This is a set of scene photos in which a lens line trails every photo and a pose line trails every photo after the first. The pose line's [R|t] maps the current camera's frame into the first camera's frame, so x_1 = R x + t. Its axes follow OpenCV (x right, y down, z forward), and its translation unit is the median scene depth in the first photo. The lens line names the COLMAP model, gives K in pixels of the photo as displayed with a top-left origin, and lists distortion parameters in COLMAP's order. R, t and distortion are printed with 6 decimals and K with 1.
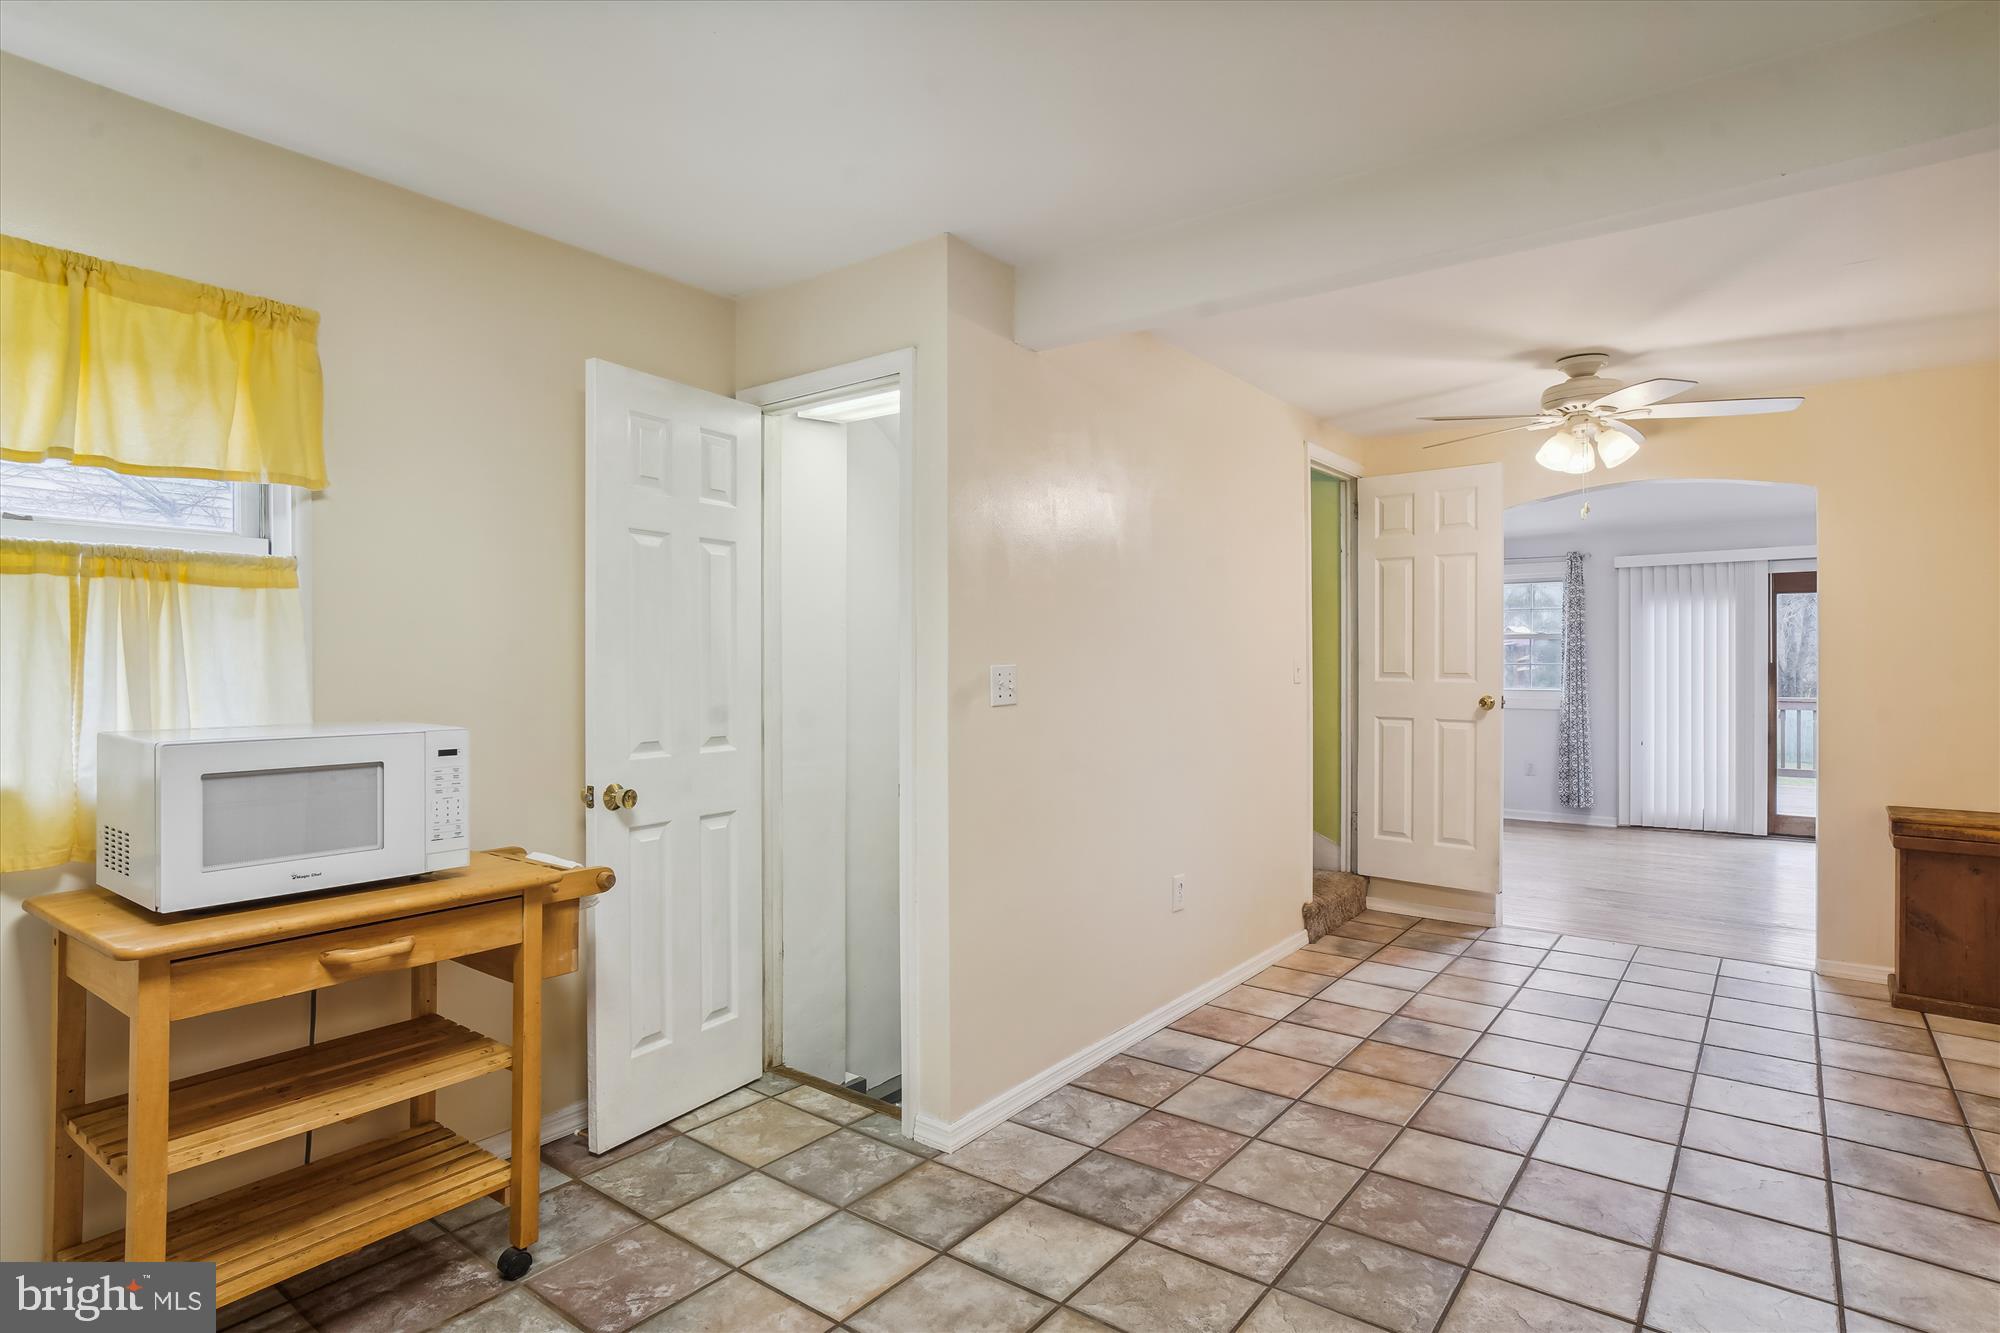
lens RADIAL K [[1057.7, 0, 997.9], [0, 1057.7, 659.5], [0, 0, 1]] dist [-0.039108, 0.026208]
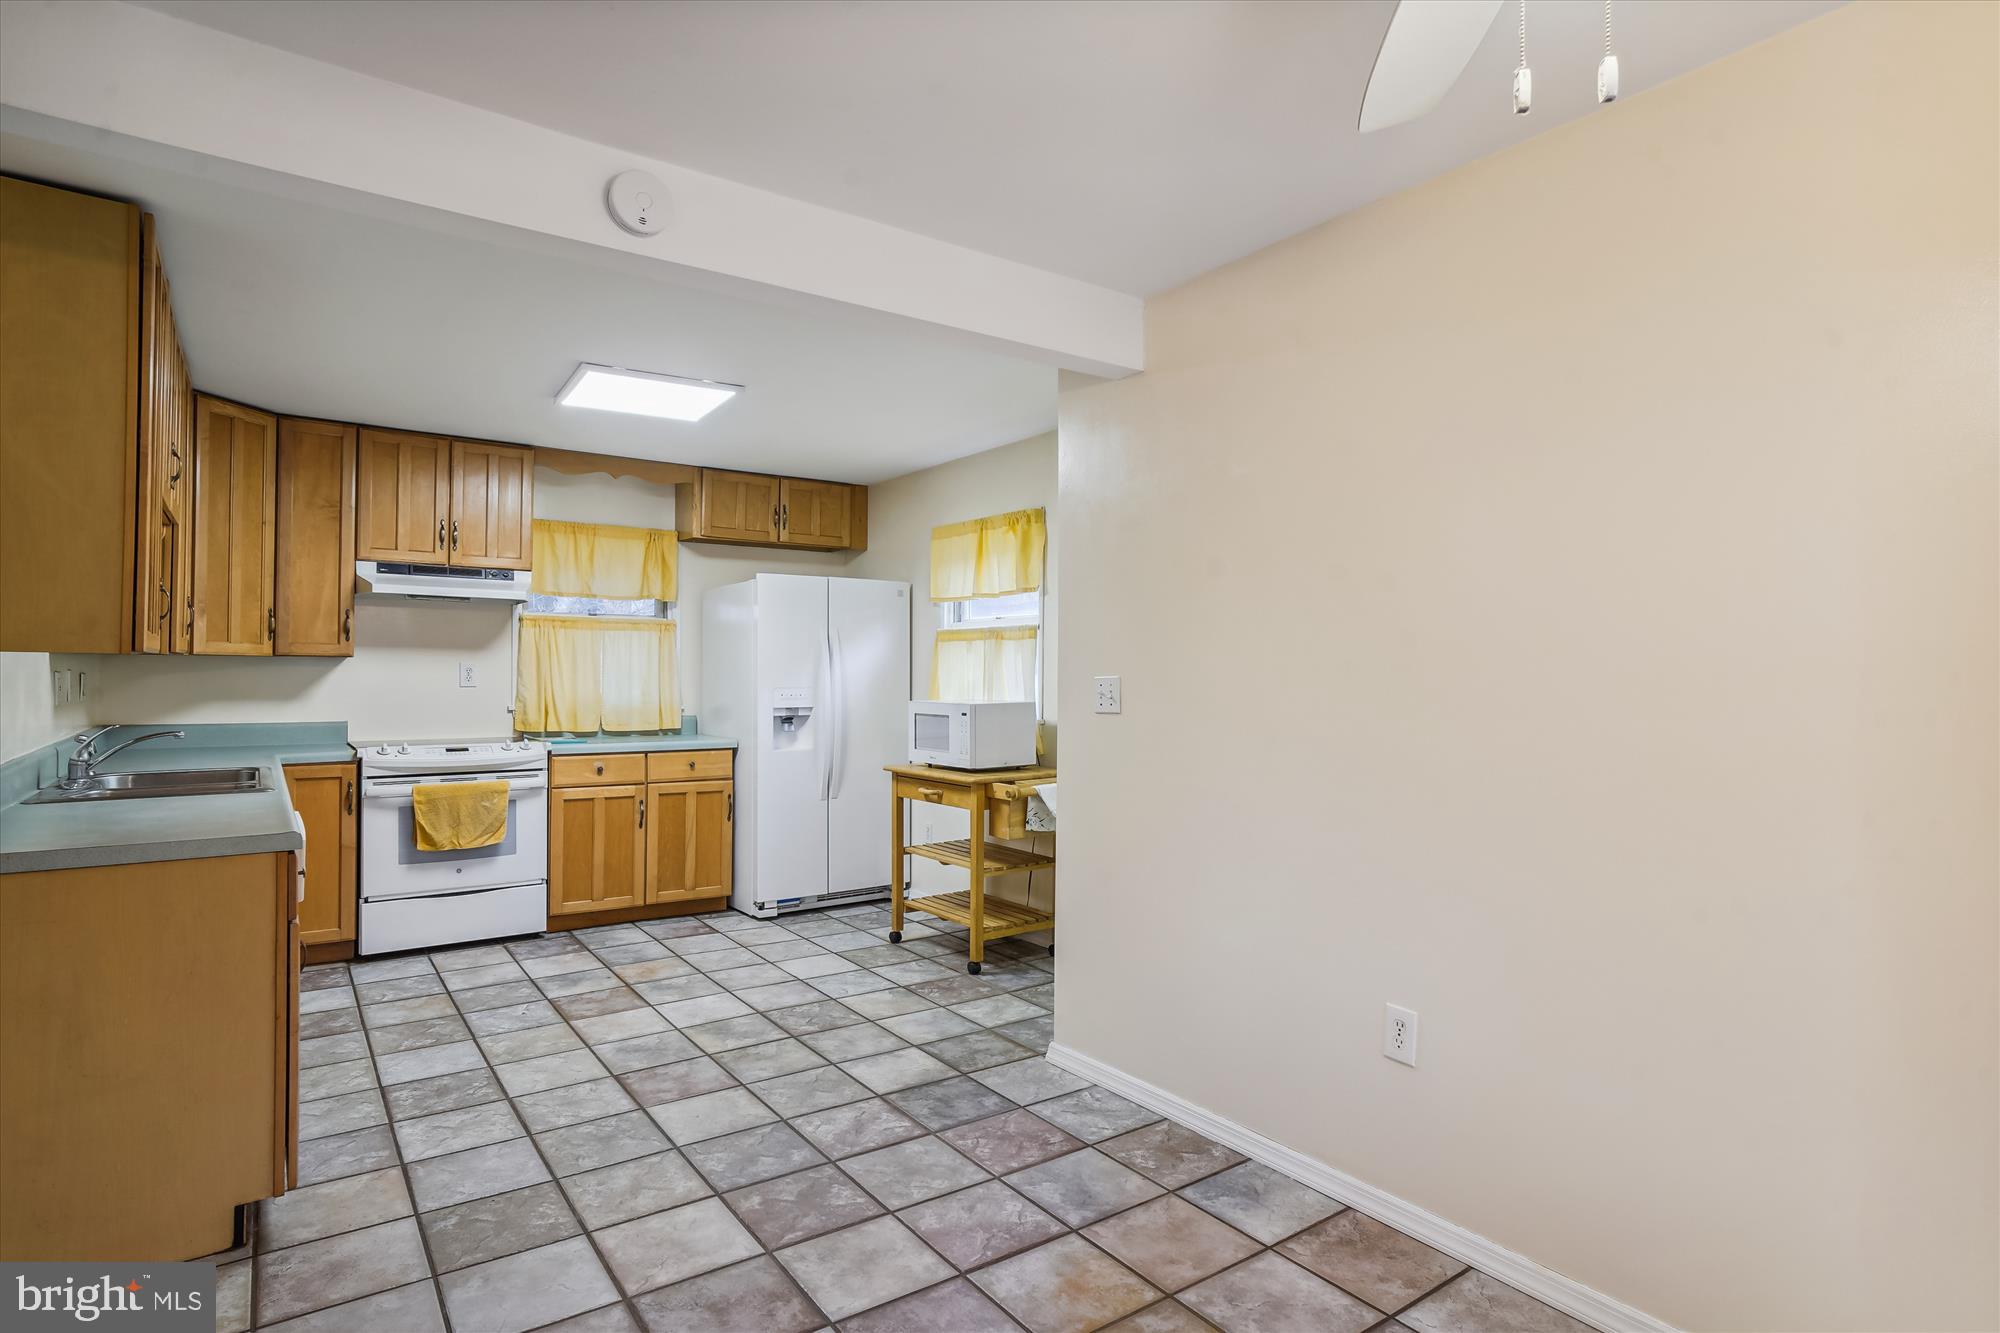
lens RADIAL K [[1057.7, 0, 1004.1], [0, 1057.7, 667.6], [0, 0, 1]] dist [-0.039108, 0.026208]
pose [[-0.299754, -0.006080, -0.953997, 1.061546], [-0.003234, 0.999980, -0.005357, 0.001802], [0.954011, 0.001480, -0.299767, 1.192627]]
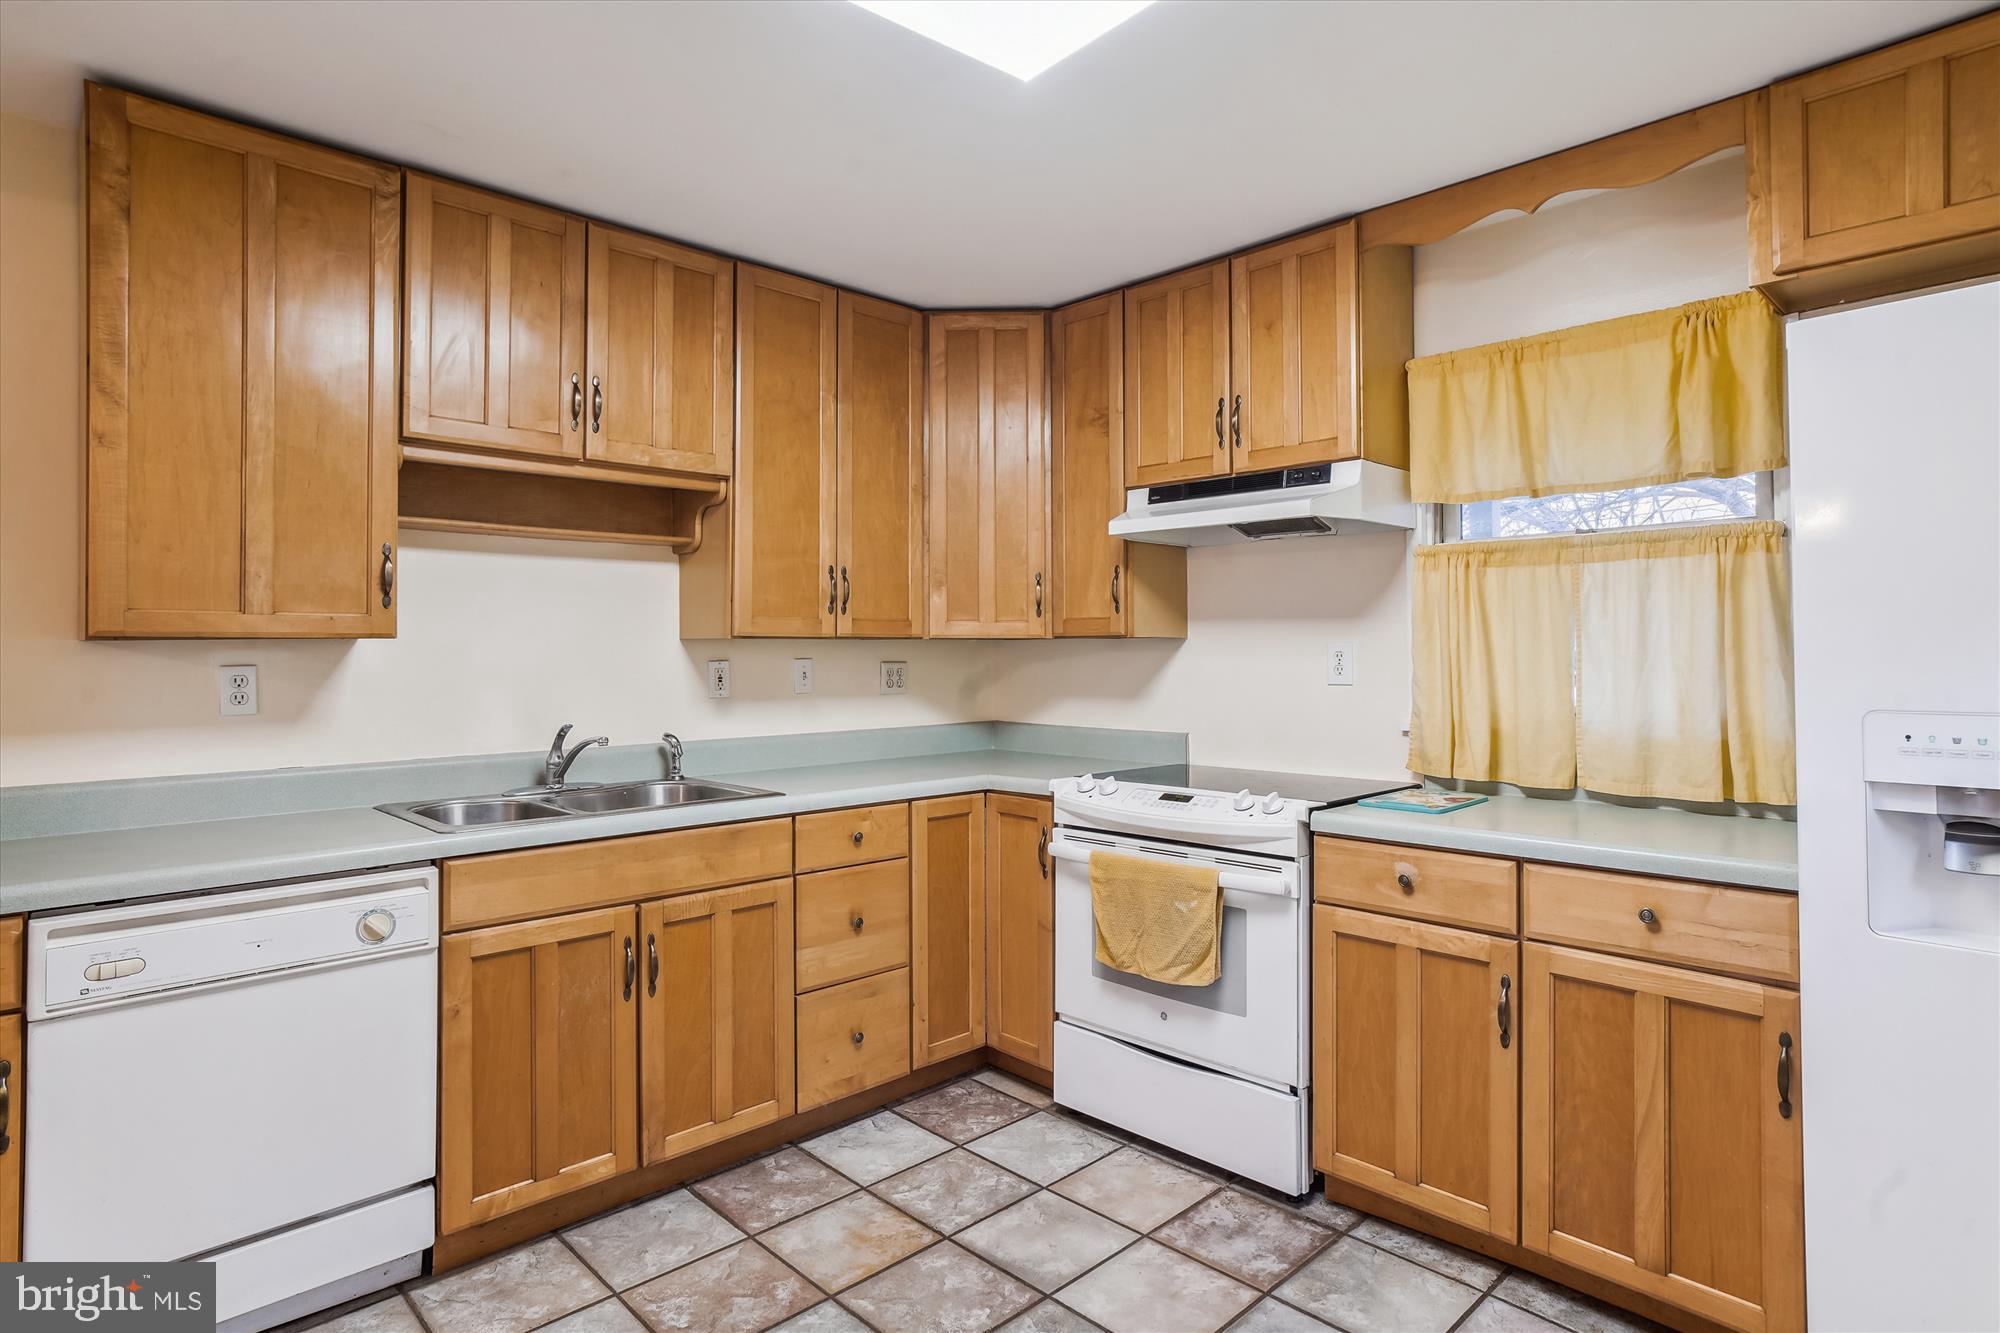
lens RADIAL K [[1057.7, 0, 992.8], [0, 1057.7, 638.2], [0, 0, 1]] dist [-0.039108, 0.026208]
pose [[-0.986518, 0.006212, 0.163534, -0.180175], [0.002761, 0.999769, -0.021323, 0.003699], [-0.163628, -0.020584, -0.986307, 0.844350]]
